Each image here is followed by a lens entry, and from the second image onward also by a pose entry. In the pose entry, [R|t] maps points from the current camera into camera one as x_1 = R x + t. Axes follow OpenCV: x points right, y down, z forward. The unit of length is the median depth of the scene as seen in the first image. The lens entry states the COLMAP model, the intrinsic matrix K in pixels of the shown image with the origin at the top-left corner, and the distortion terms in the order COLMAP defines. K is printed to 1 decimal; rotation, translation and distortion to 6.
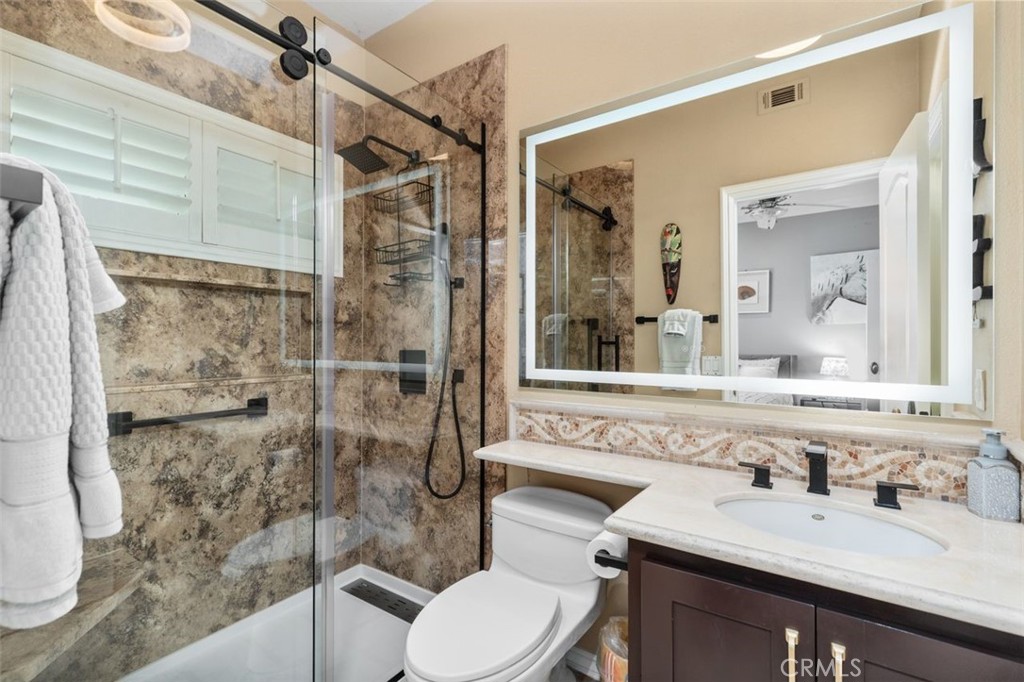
lens RADIAL K [[468.0, 0, 511.7], [0, 468.0, 342.6], [0, 0, 1]] dist [-0.000075, -0.001241]
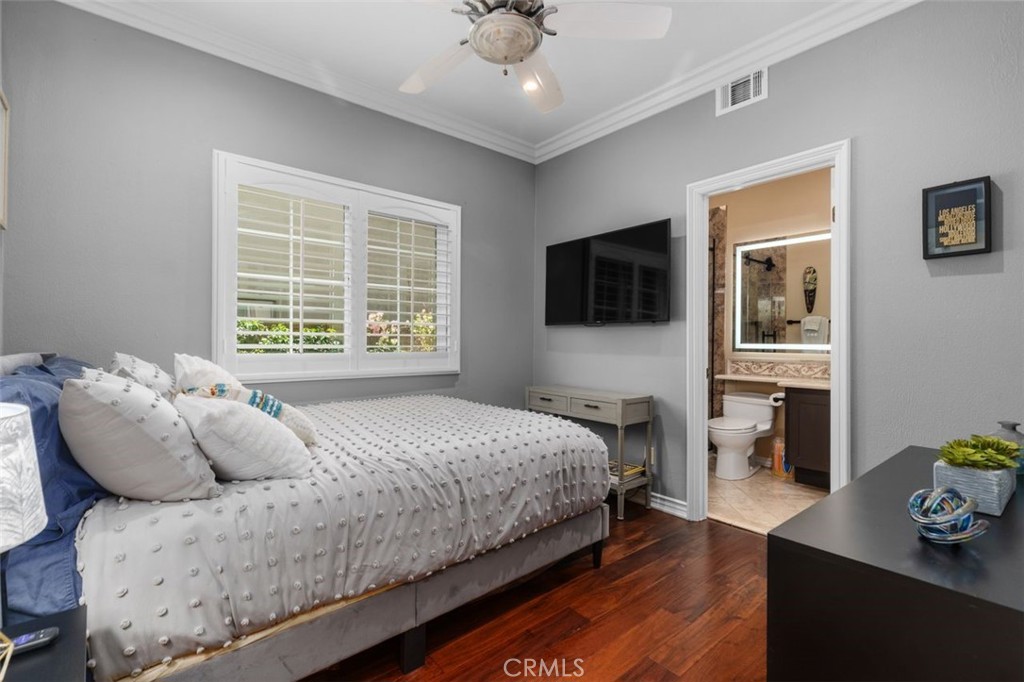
lens RADIAL K [[468.0, 0, 510.5], [0, 468.0, 337.4], [0, 0, 1]] dist [-0.000075, -0.001241]
pose [[0.962929, 0.004593, -0.269716, -0.402147], [-0.006459, 0.999961, -0.006030, 0.041153], [0.269678, 0.007549, 0.962921, -1.497097]]
